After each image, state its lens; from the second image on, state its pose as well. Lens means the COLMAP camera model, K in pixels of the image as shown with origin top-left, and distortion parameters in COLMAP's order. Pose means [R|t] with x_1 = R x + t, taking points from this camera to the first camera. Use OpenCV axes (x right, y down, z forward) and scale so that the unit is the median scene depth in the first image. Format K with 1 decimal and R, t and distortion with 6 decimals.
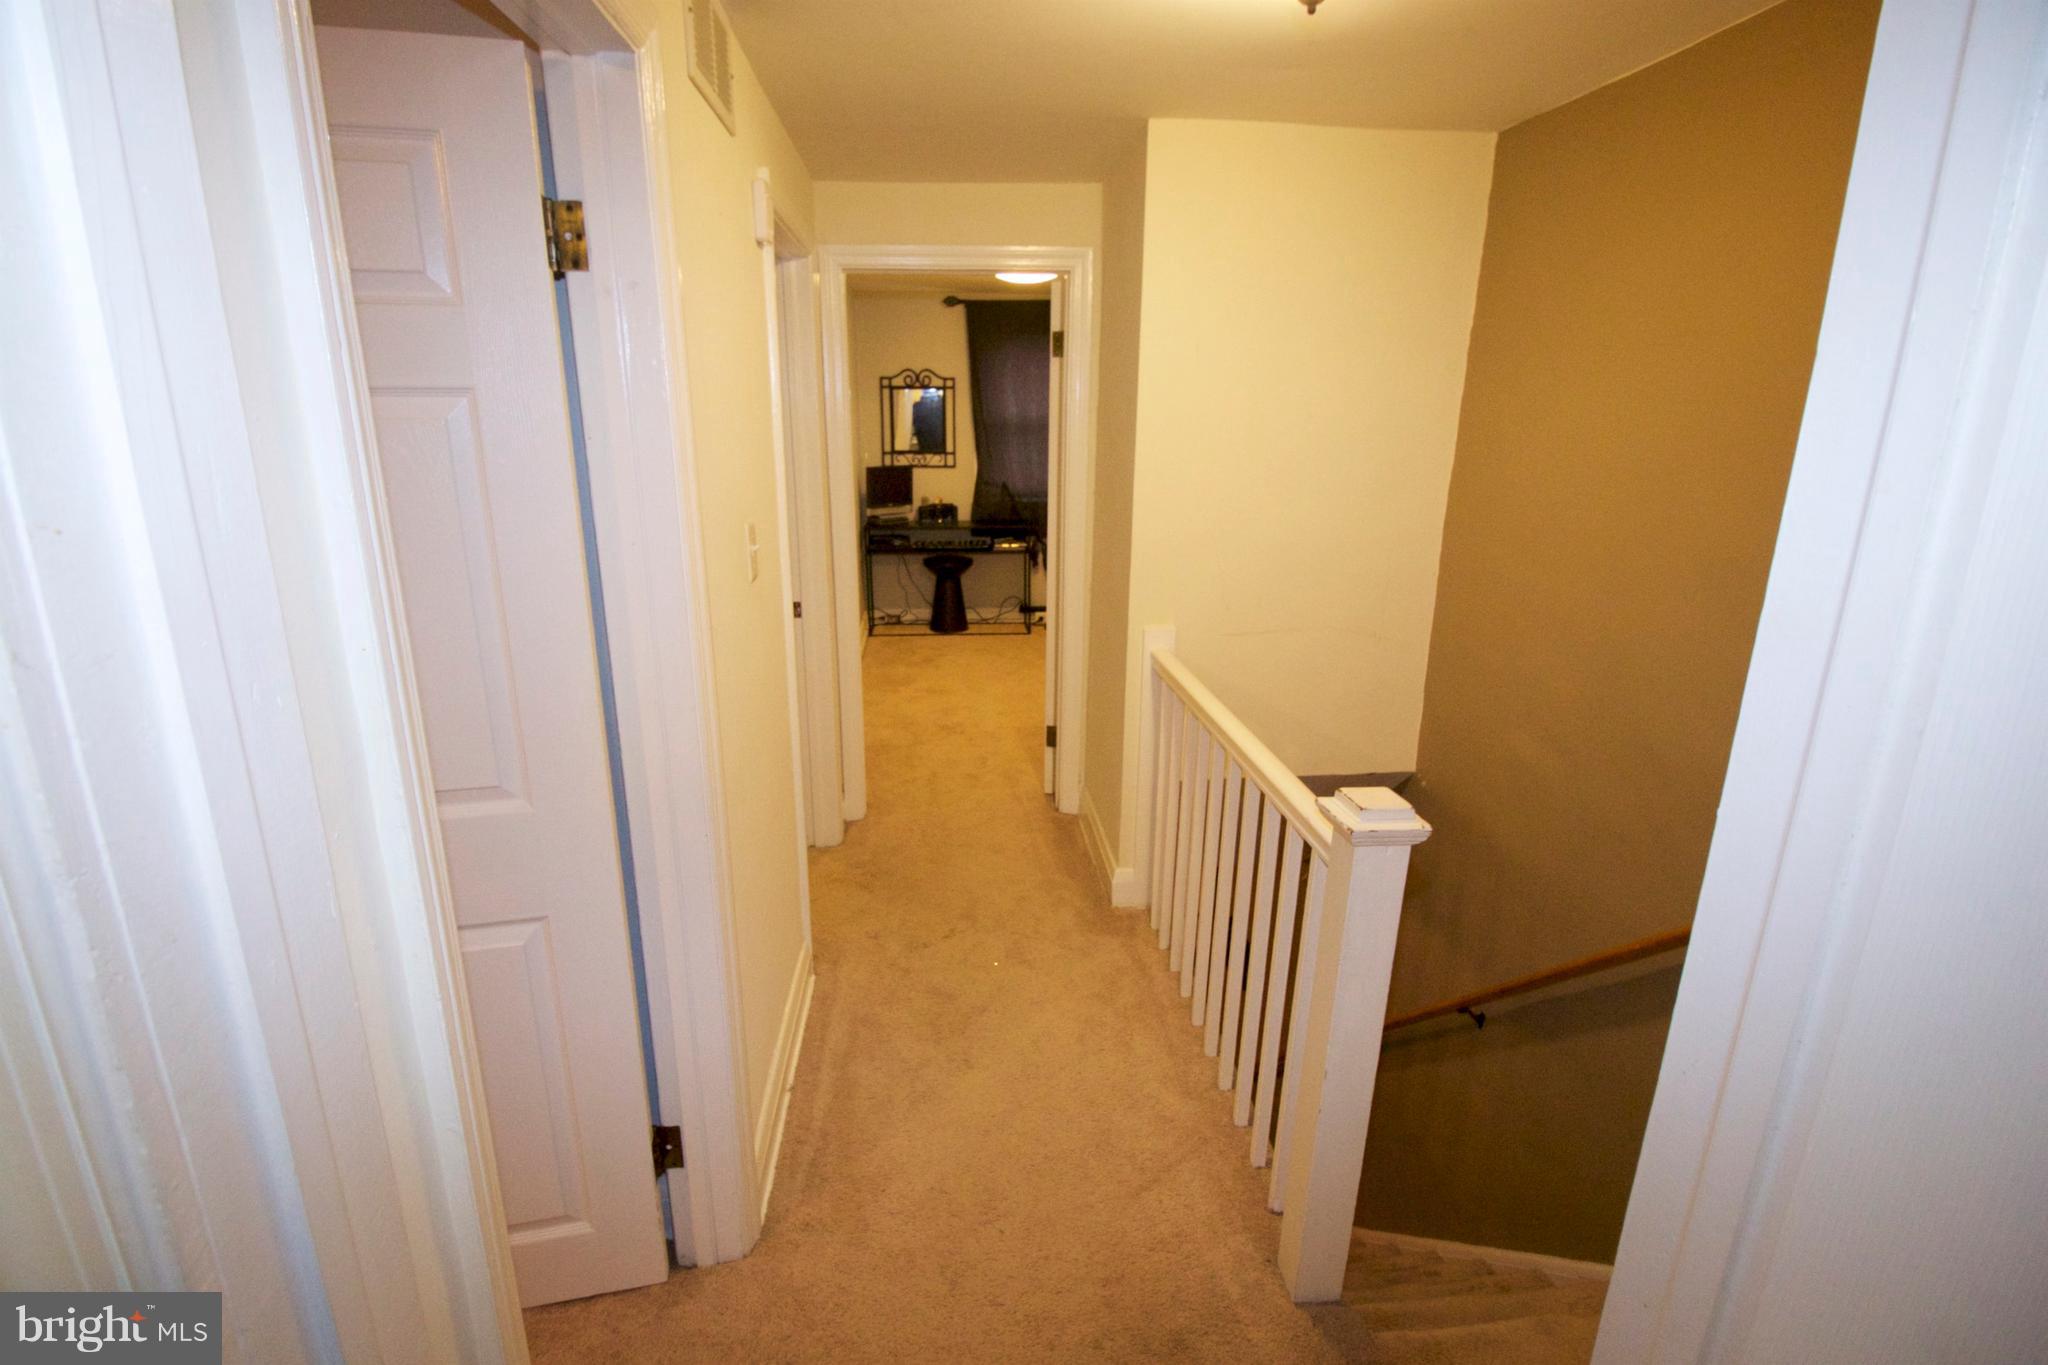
lens RADIAL K [[938.6, 0, 1012.2], [0, 938.6, 672.9], [0, 0, 1]] dist [-0.005390, -0.009345]
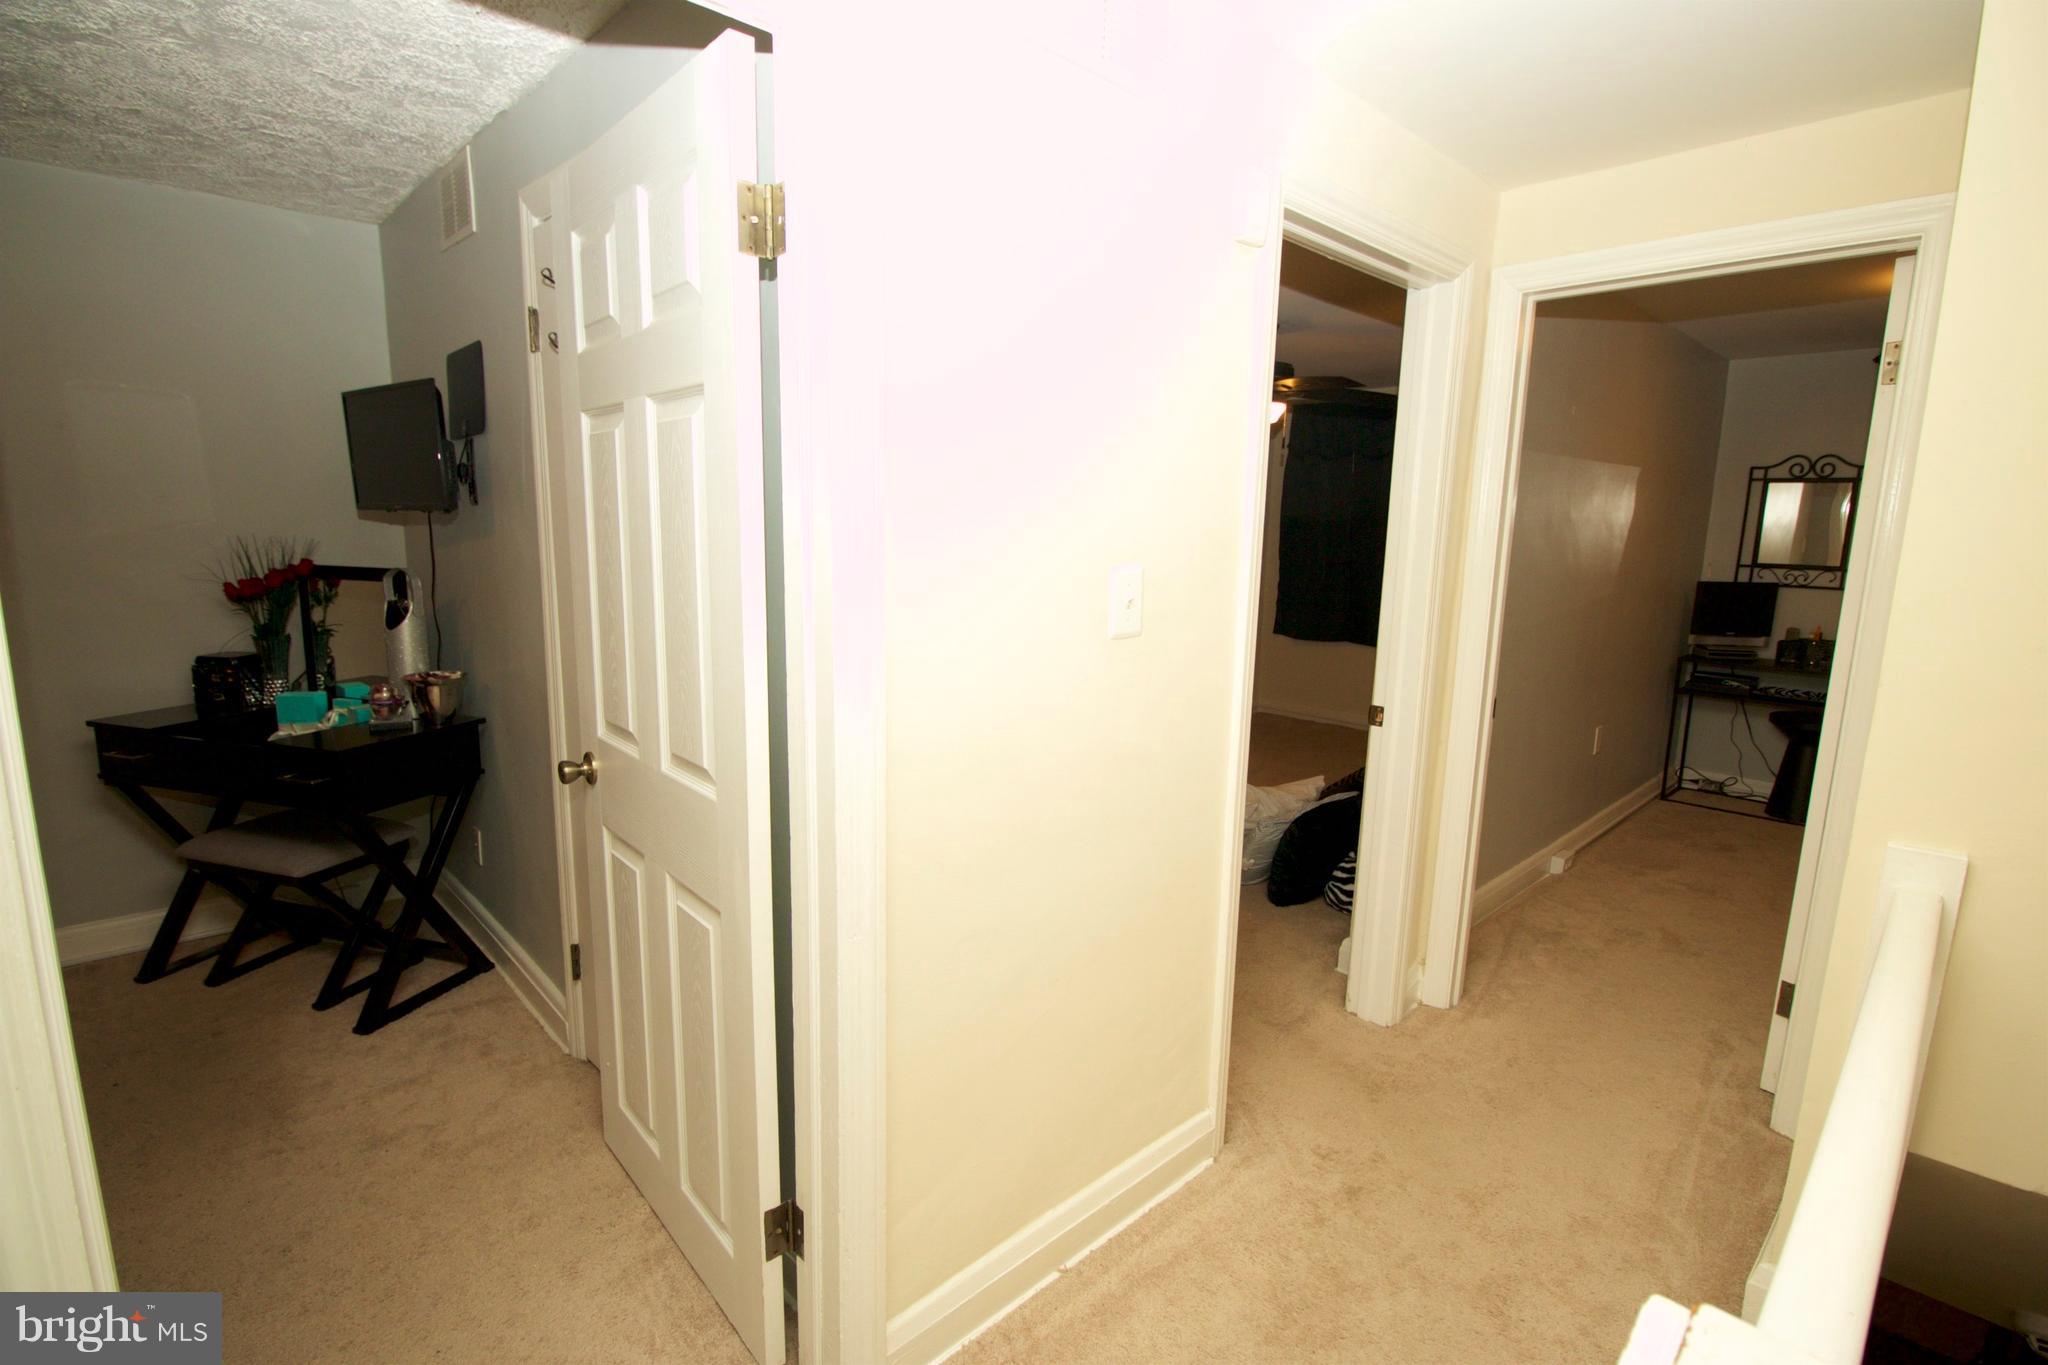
lens RADIAL K [[938.6, 0, 1019.9], [0, 938.6, 679.4], [0, 0, 1]] dist [-0.005390, -0.009345]
pose [[0.626504, 0.125505, -0.769248, 0.088101], [-0.216877, 0.976044, -0.017388, -0.008377], [0.748637, 0.177726, 0.638714, 0.111139]]
